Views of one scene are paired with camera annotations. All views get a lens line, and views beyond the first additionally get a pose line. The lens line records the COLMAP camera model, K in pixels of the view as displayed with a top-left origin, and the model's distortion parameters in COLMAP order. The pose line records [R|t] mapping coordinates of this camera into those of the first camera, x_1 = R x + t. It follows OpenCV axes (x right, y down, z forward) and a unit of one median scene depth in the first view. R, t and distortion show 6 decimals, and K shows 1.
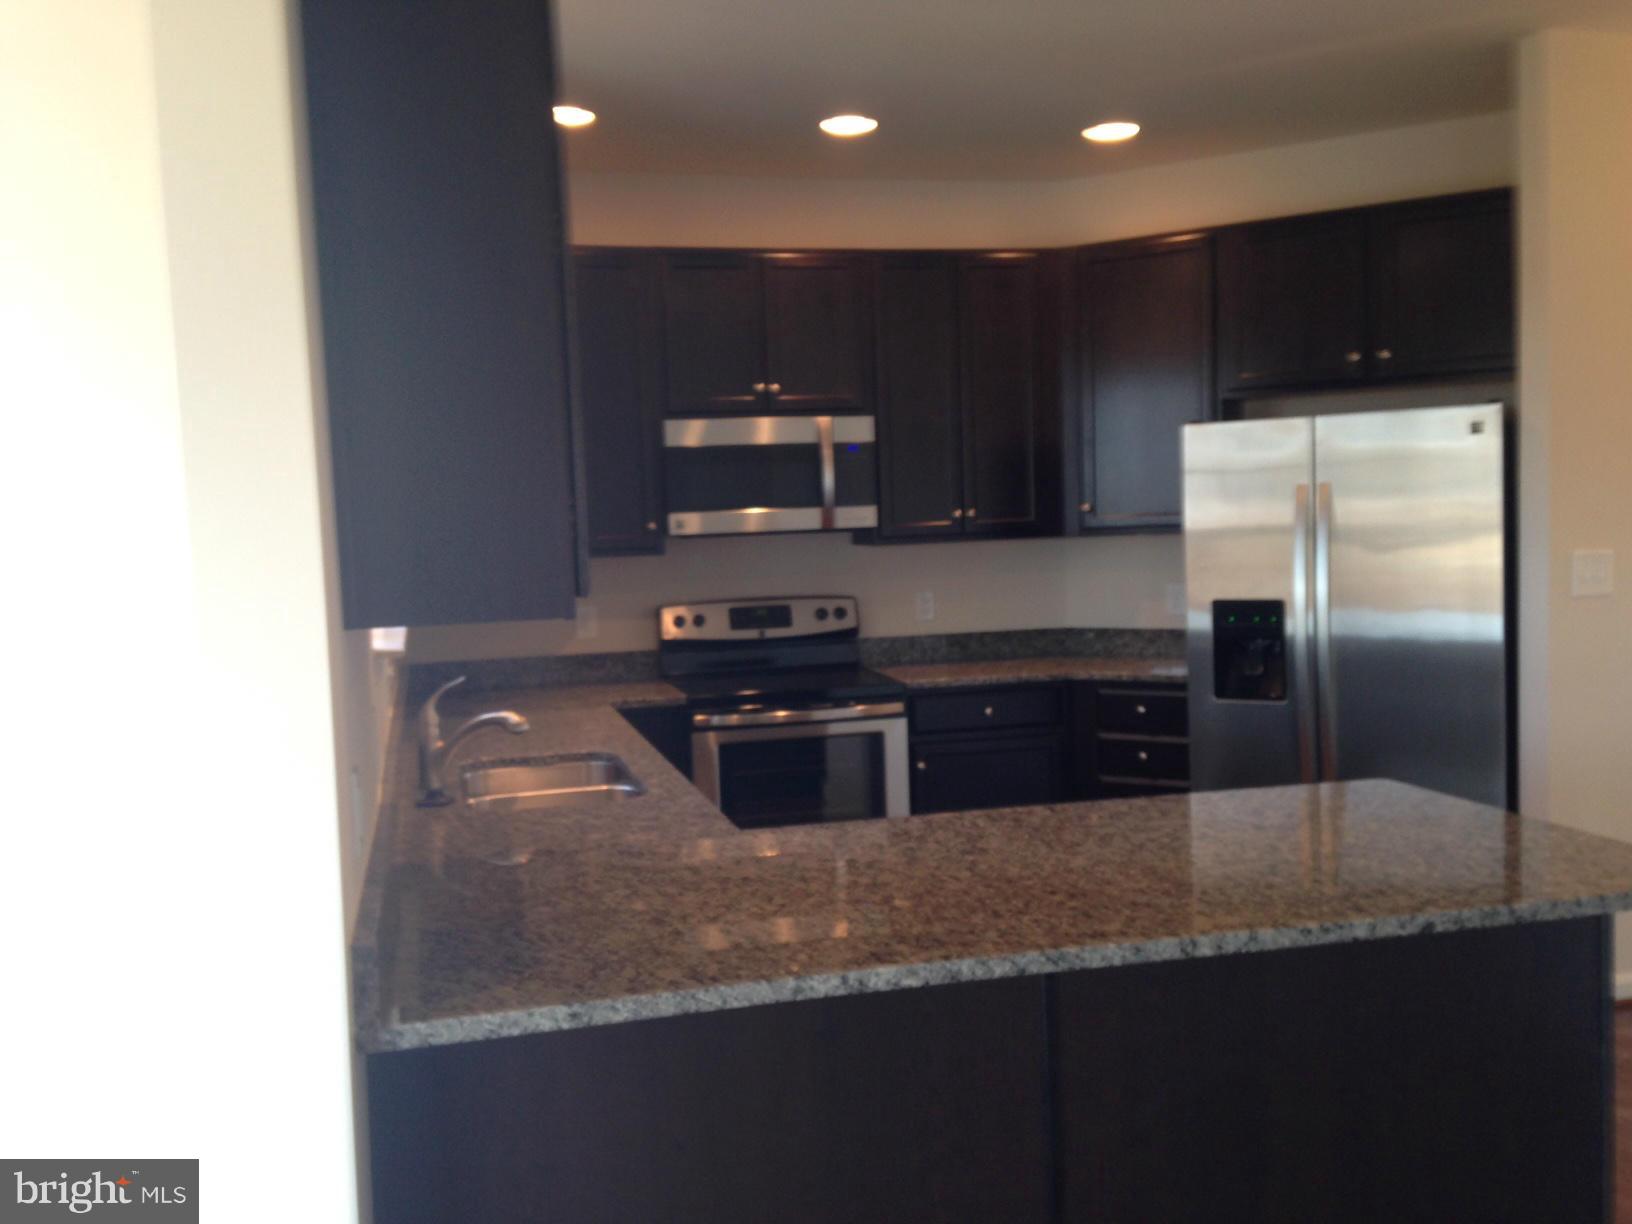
lens RADIAL K [[1479.2, 0, 850.7], [0, 1479.2, 606.8], [0, 0, 1]] dist [0.177402, -0.380246]
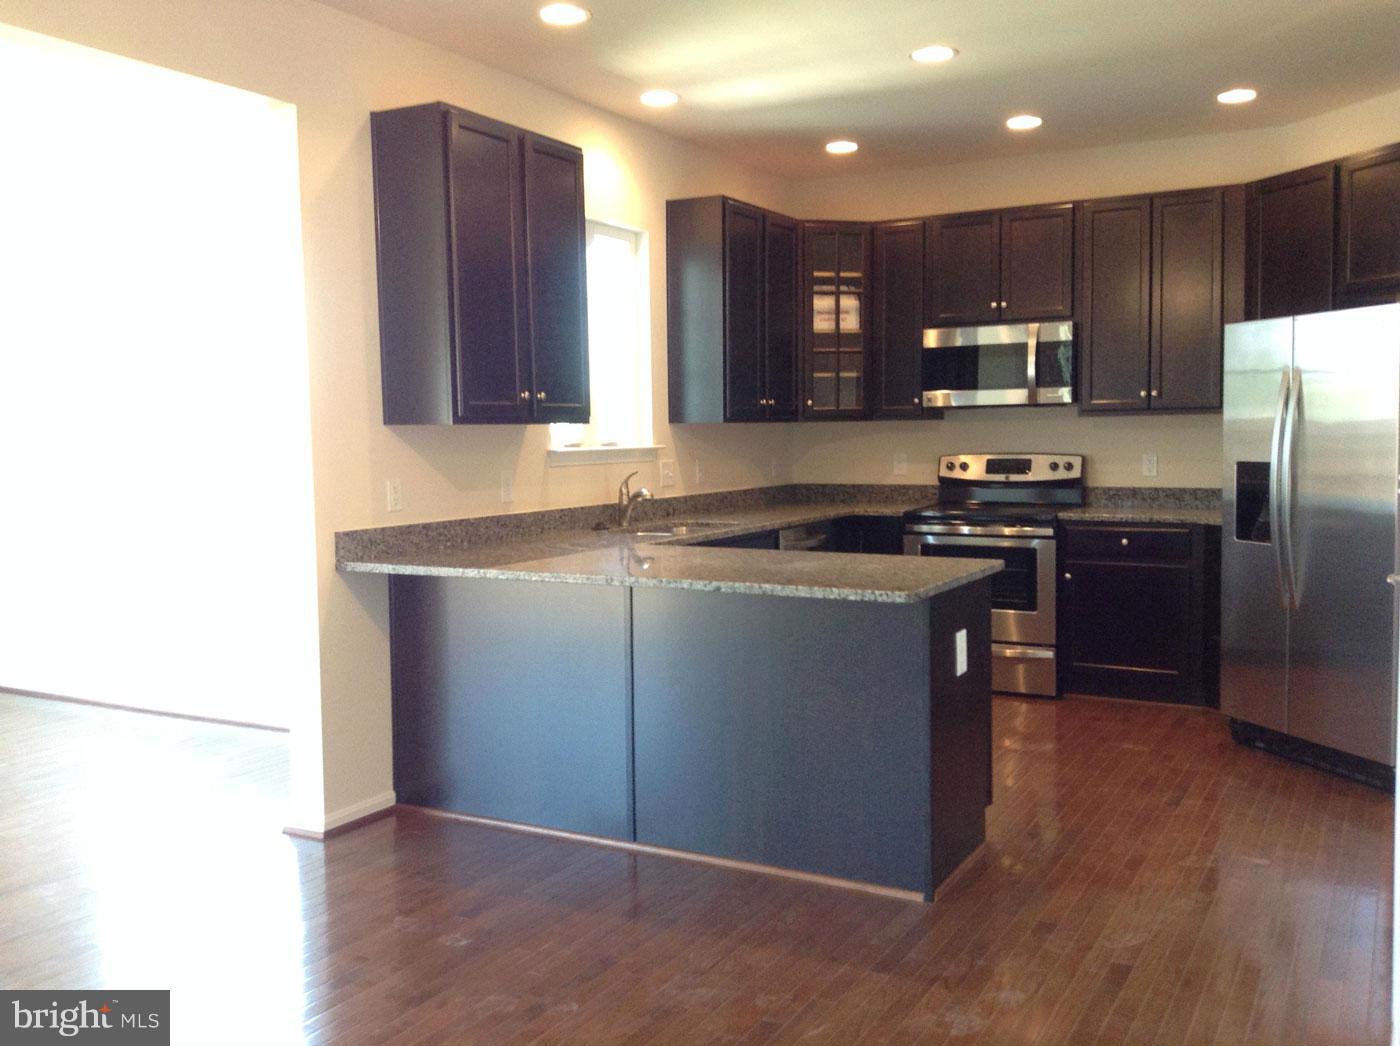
lens RADIAL K [[1268.9, 0, 729.8], [0, 1268.9, 518.5], [0, 0, 1]] dist [0.177402, -0.380246]
pose [[0.753141, 0.074337, -0.653646, 0.620075], [-0.055891, 0.997233, 0.049013, 0.013463], [0.655480, -0.000380, 0.755212, -0.116814]]
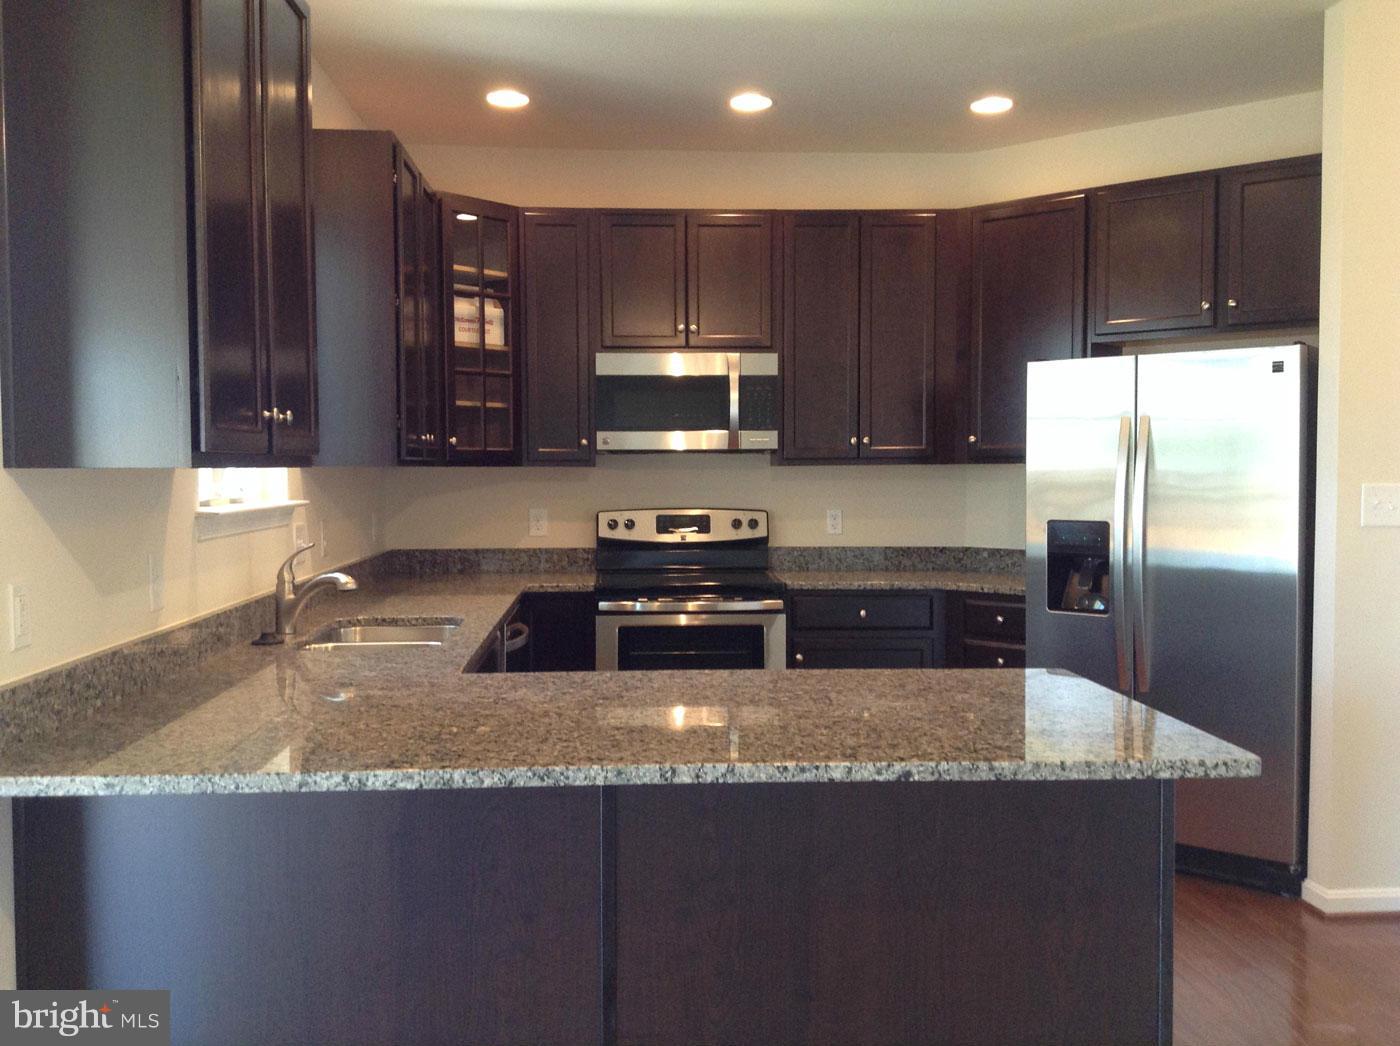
lens RADIAL K [[1268.9, 0, 729.8], [0, 1268.9, 518.5], [0, 0, 1]] dist [0.177402, -0.380246]
pose [[0.984569, 0.041506, -0.170004, 0.166543], [-0.044537, 0.998909, -0.014054, 0.017222], [0.169235, 0.021409, 0.985343, 0.018080]]
